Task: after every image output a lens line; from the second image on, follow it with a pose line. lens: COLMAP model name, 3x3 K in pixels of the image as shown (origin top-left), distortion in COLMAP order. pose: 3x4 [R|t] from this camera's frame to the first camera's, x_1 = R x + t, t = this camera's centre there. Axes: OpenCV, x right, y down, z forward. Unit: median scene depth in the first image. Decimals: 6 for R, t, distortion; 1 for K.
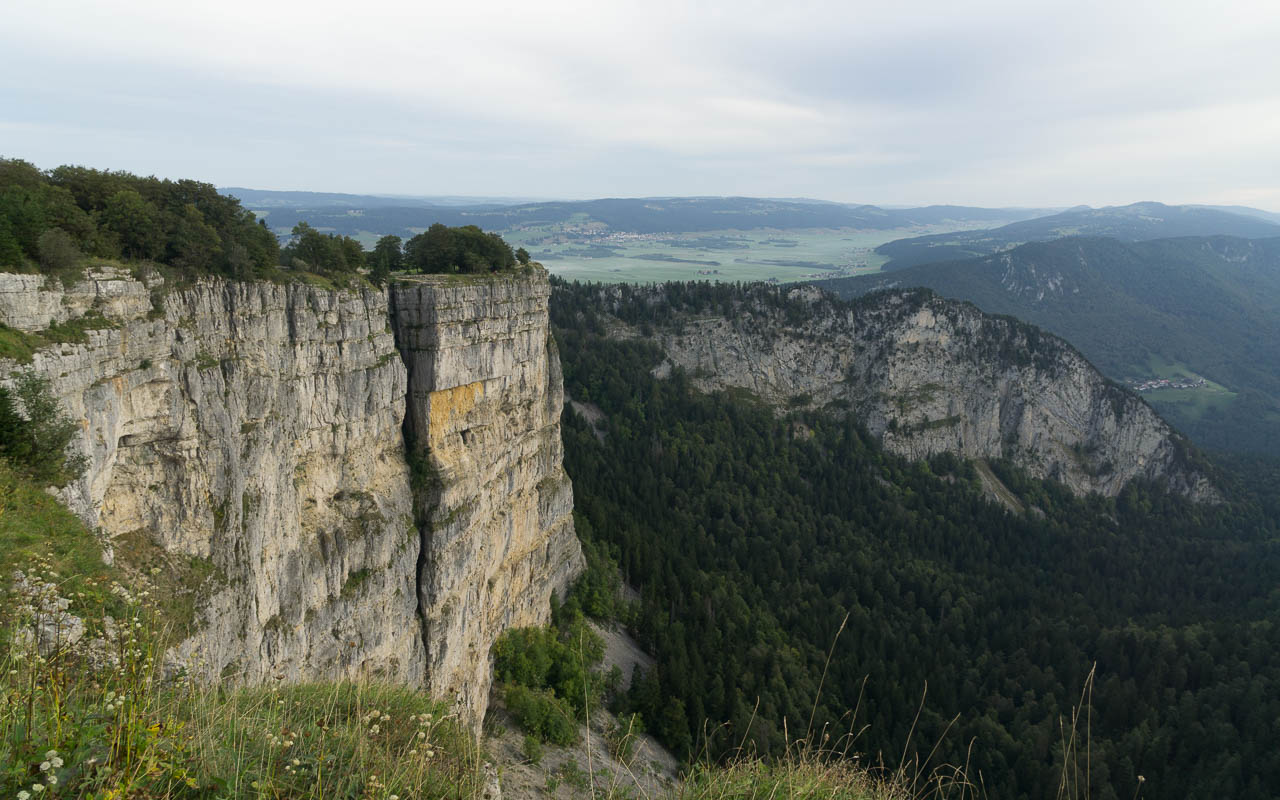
lens RADIAL K [[1246.7, 0, 639.3], [0, 1246.7, 398.3], [0, 0, 1]] dist [-0.022480, 0.000000]
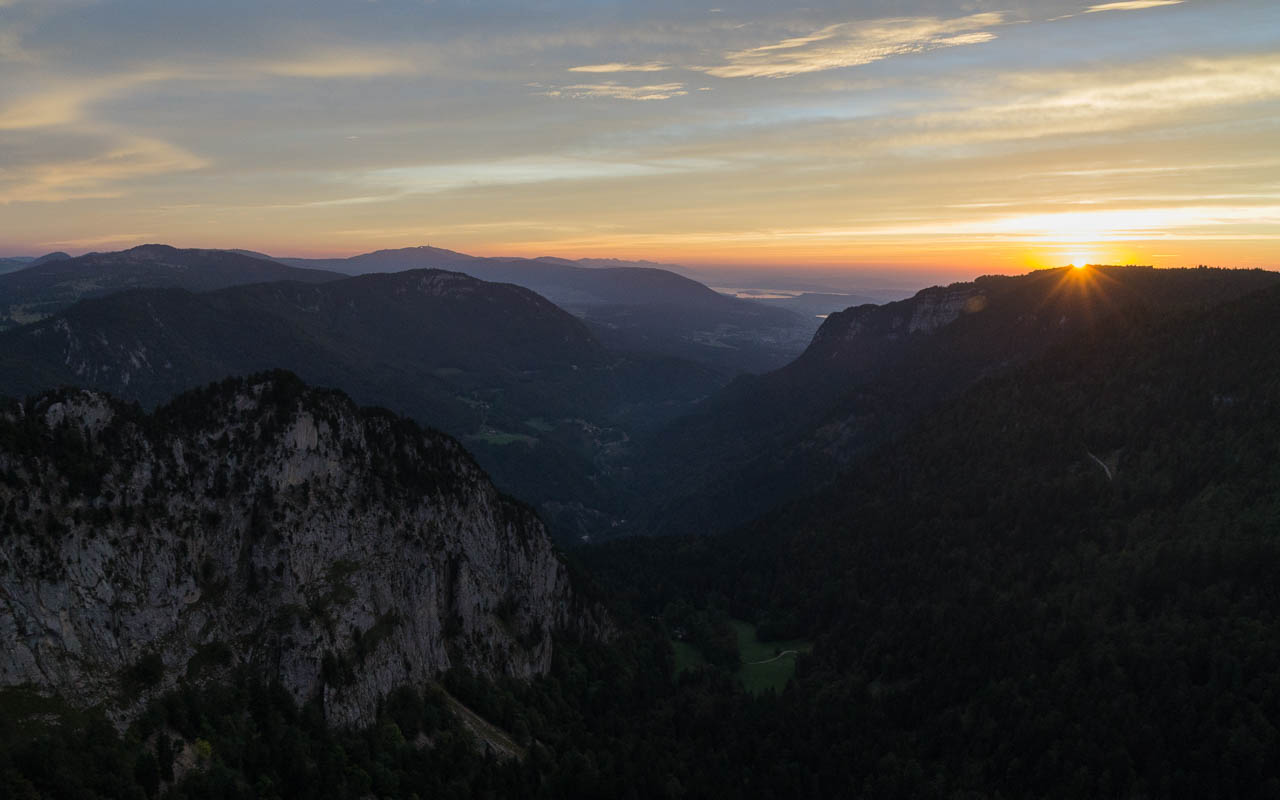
lens RADIAL K [[1246.7, 0, 640.3], [0, 1246.7, 408.3], [0, 0, 1]] dist [-0.022480, 0.000000]
pose [[0.566702, -0.116267, 0.815678, -0.094388], [0.156295, 0.987188, 0.032126, -0.069327], [-0.808963, 0.109281, 0.577613, 0.615572]]
